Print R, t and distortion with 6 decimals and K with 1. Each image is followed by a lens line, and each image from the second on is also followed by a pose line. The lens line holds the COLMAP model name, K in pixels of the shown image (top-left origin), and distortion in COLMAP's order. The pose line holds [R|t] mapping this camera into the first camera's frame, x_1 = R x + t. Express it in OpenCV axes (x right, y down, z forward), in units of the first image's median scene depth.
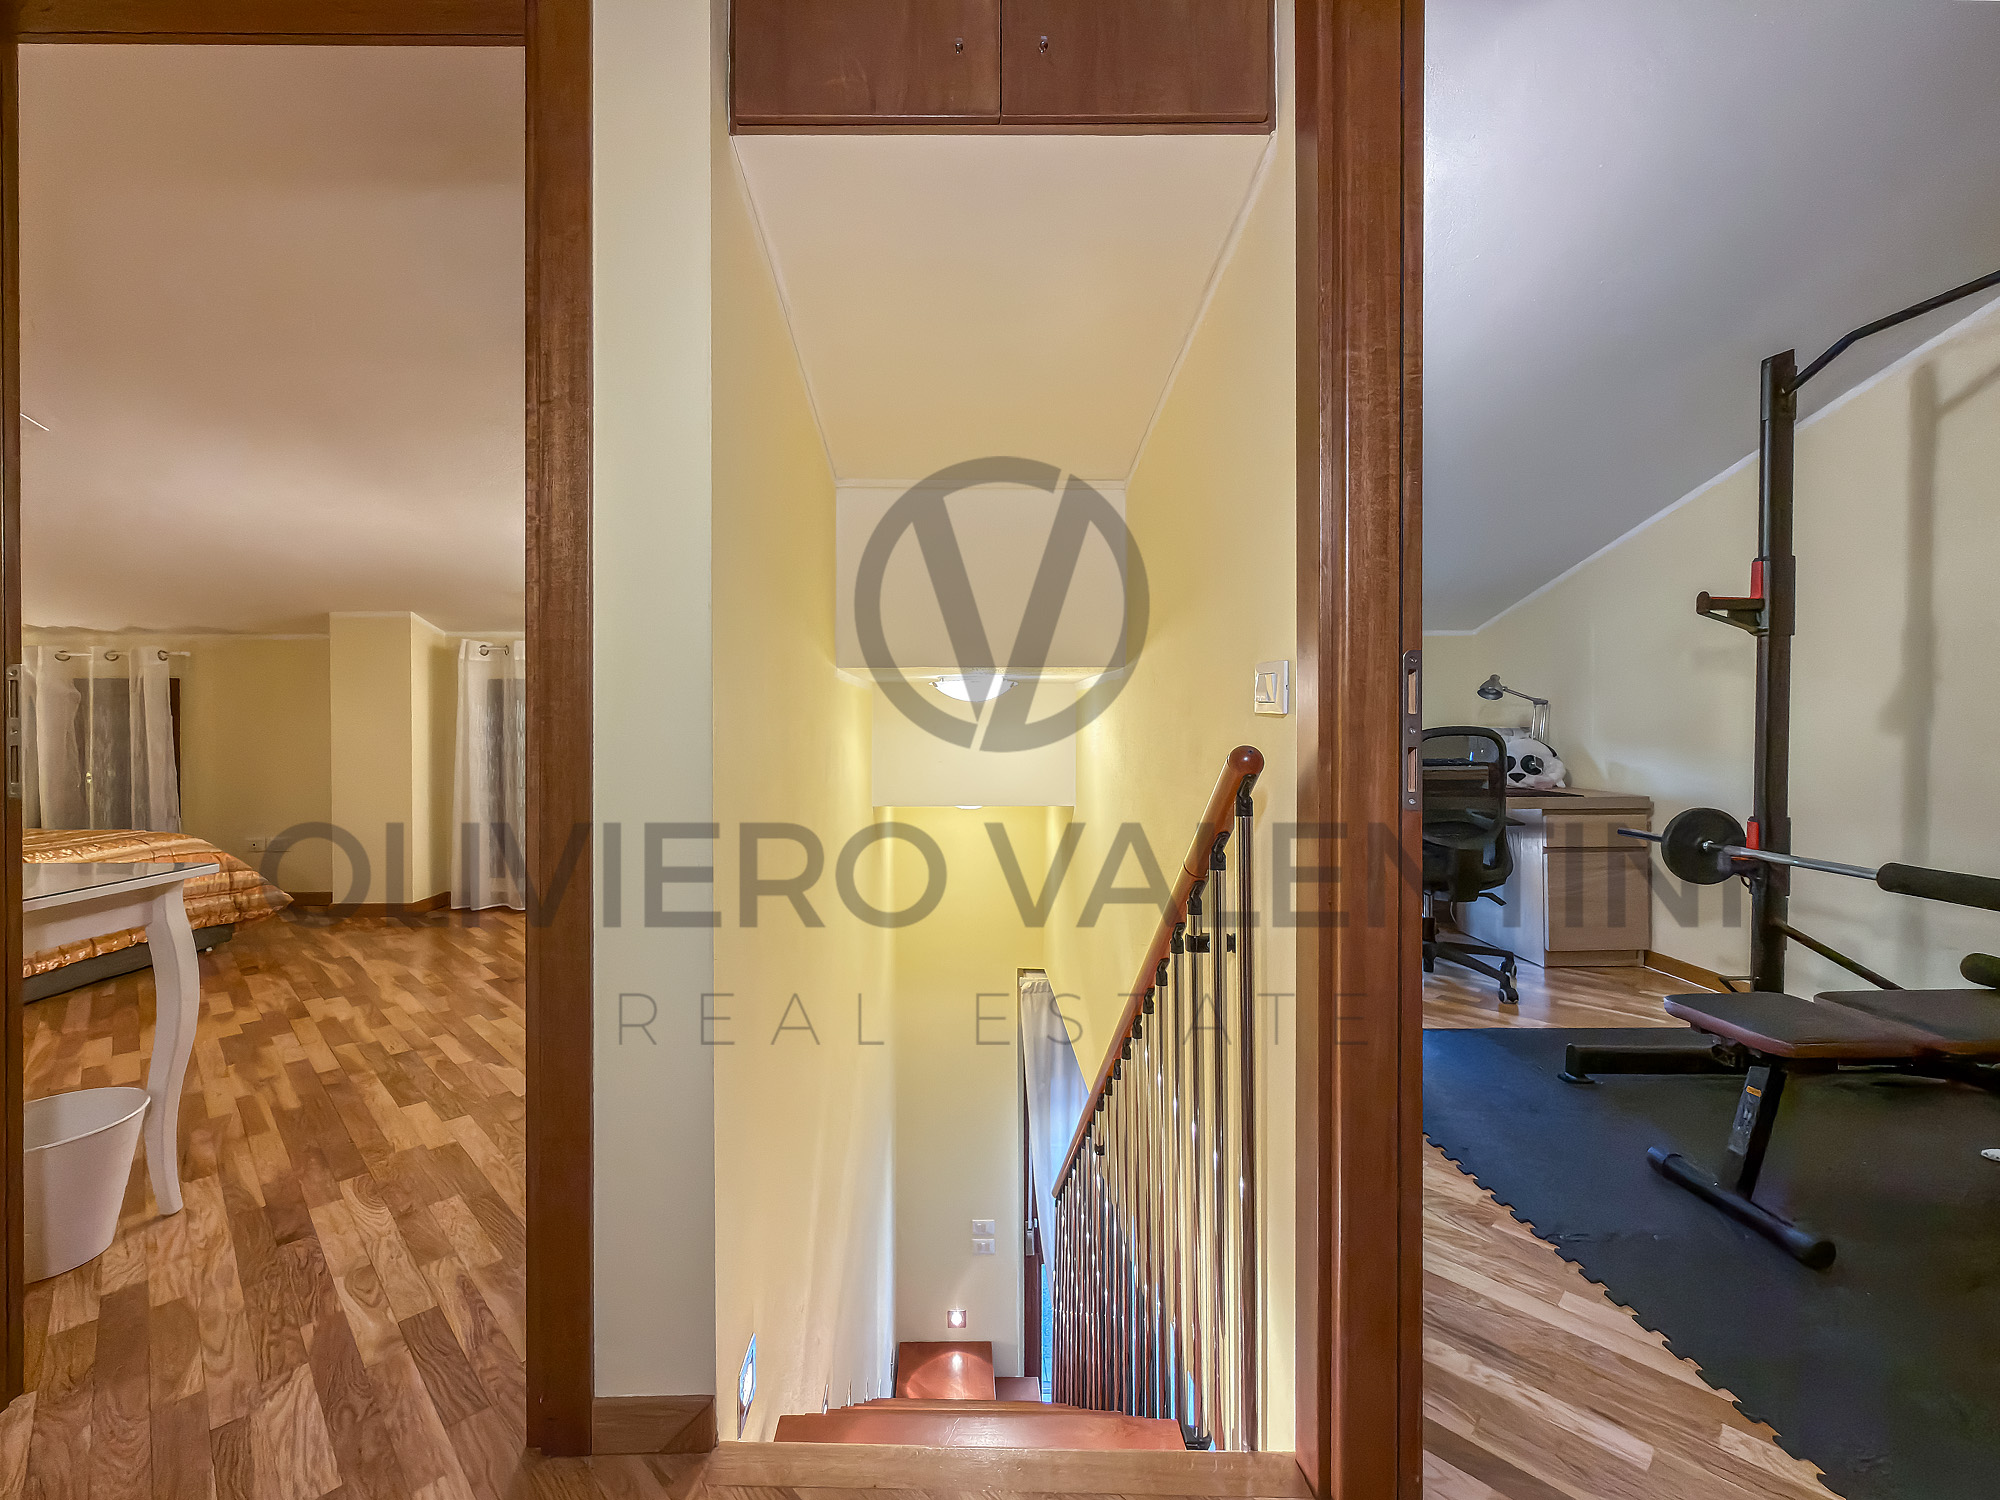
lens RADIAL K [[800.1, 0, 992.1], [0, 800.1, 739.2], [0, 0, 1]] dist [0.000554, 0.000183]
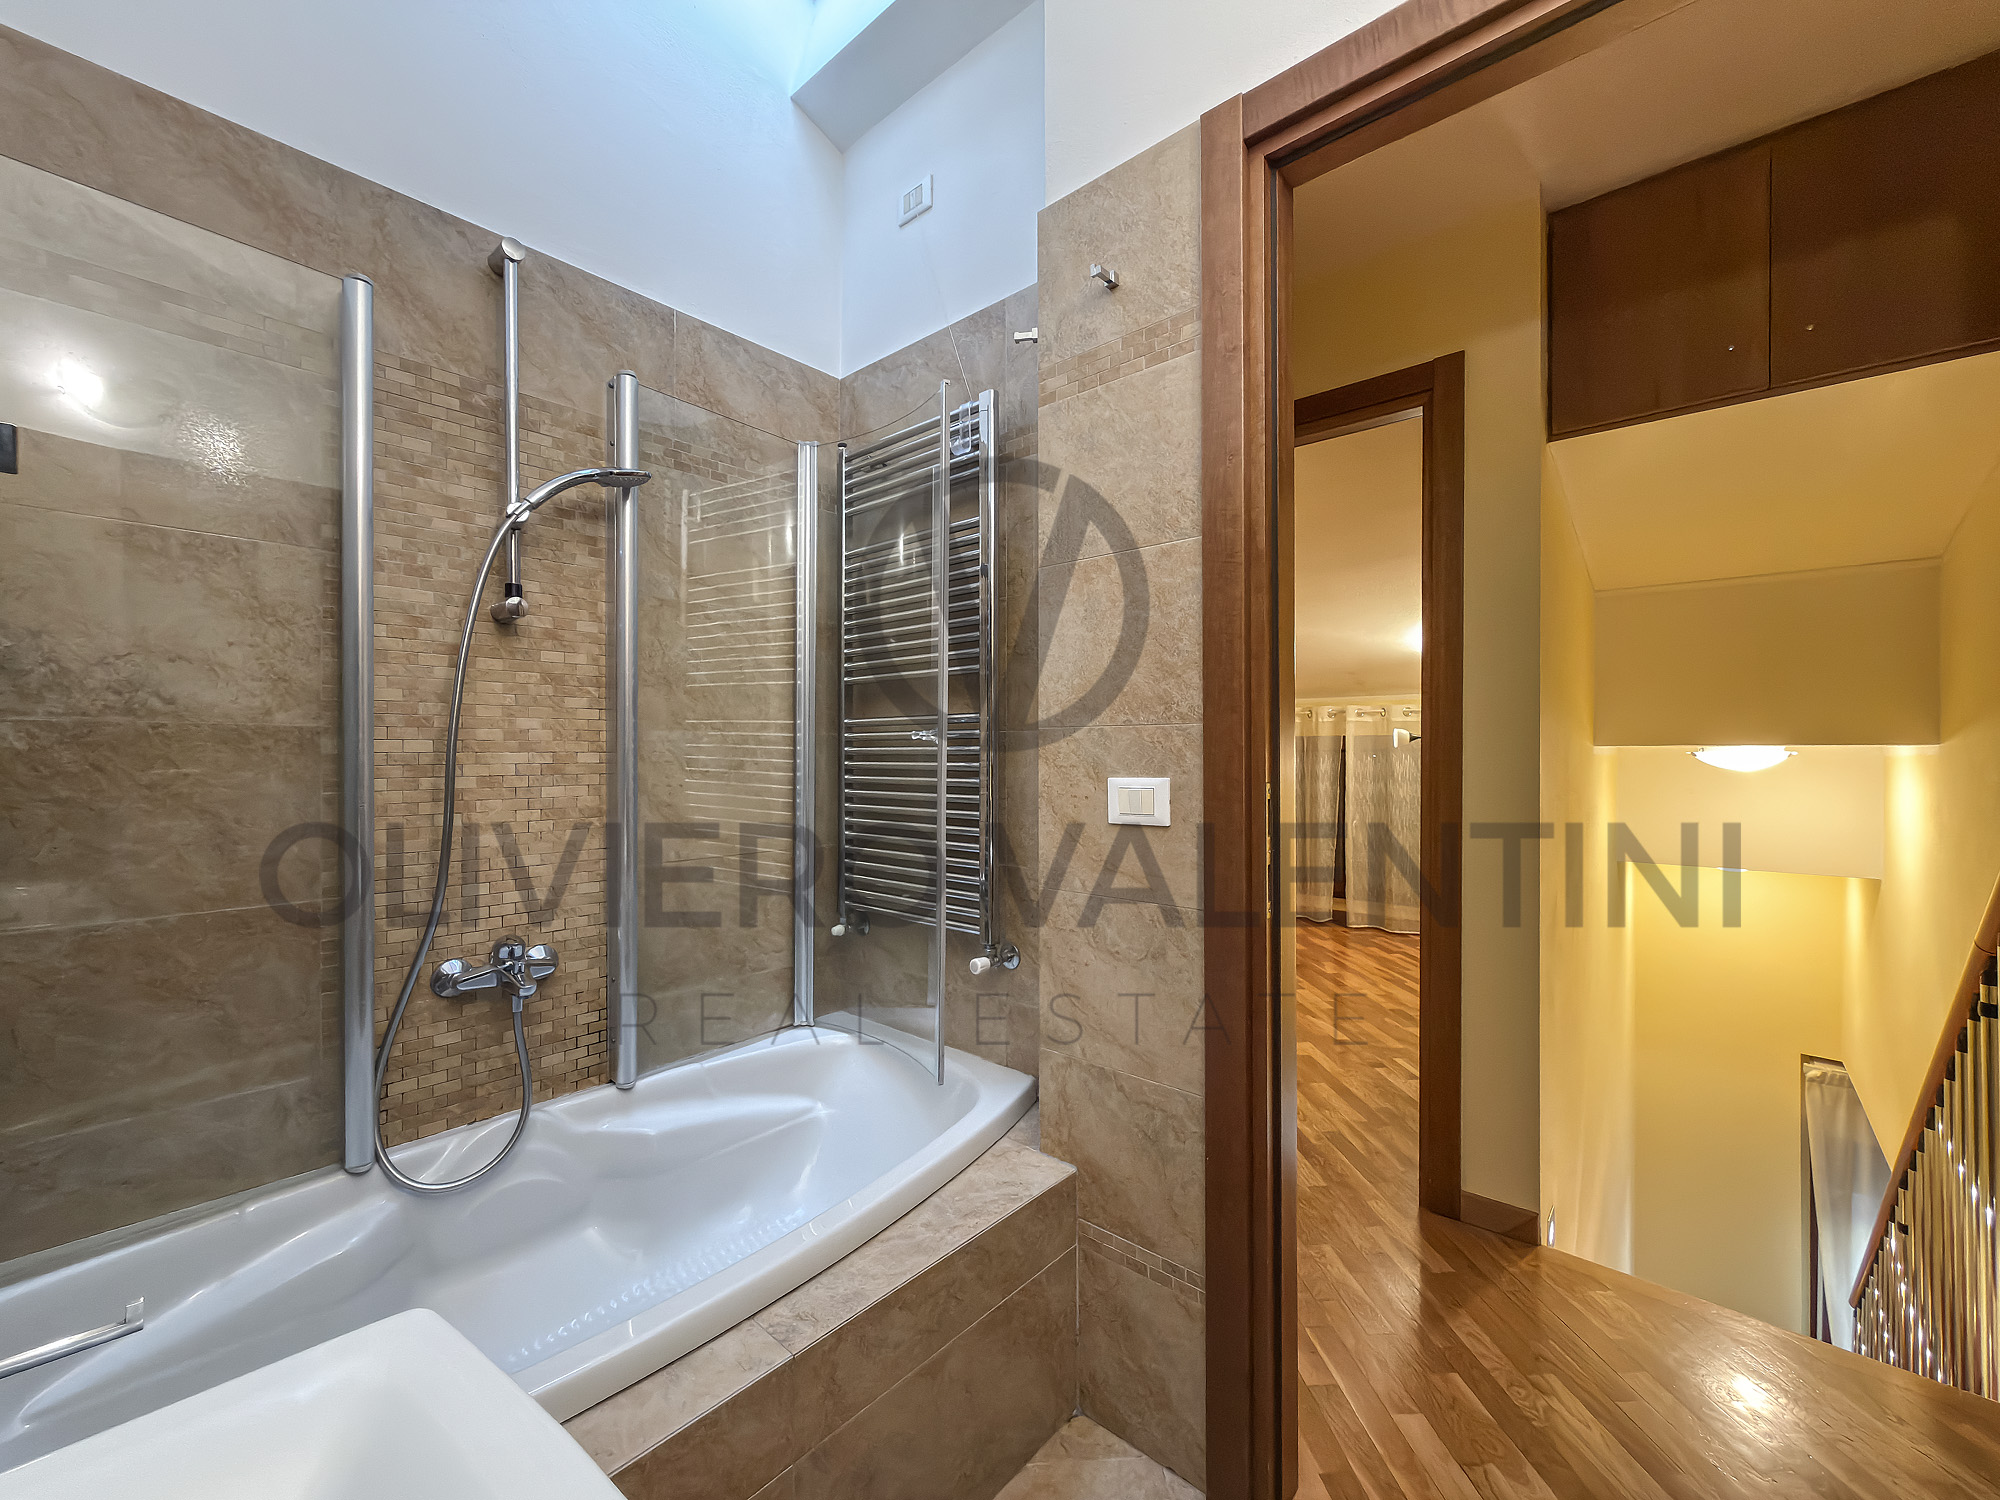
lens RADIAL K [[851.3, 0, 1012.7], [0, 851.3, 750.0], [0, 0, 1]] dist [-0.002143, -0.000268]
pose [[0.746267, 0.002804, -0.665641, 0.004195], [-0.017756, 0.999719, -0.015695, -0.032957], [0.665410, 0.023532, 0.746107, -0.352675]]
